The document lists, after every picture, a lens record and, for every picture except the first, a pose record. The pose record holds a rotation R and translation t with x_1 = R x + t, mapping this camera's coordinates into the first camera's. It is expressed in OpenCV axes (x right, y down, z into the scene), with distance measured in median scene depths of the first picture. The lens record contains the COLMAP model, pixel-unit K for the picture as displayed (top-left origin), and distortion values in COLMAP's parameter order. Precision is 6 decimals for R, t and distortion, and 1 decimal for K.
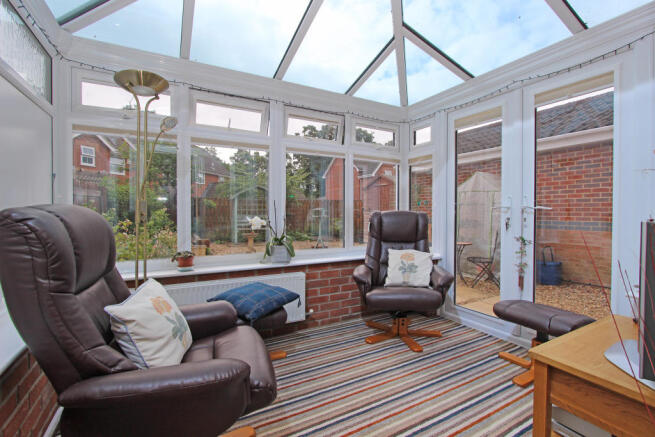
lens RADIAL K [[301.4, 0, 329.7], [0, 301.4, 215.8], [0, 0, 1]] dist [0.000212, -0.000054]
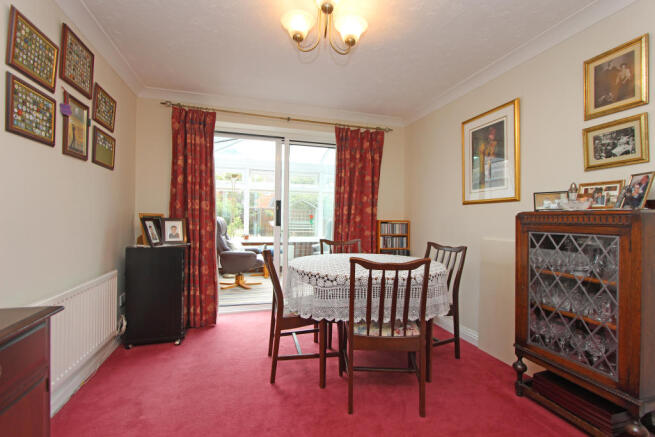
lens RADIAL K [[301.4, 0, 327.2], [0, 301.4, 216.8], [0, 0, 1]] dist [0.000212, -0.000054]
pose [[0.976288, 0.006222, -0.216386, 1.823002], [-0.012325, 0.999563, -0.026864, 0.069707], [0.216124, 0.028894, 0.975938, -3.332798]]
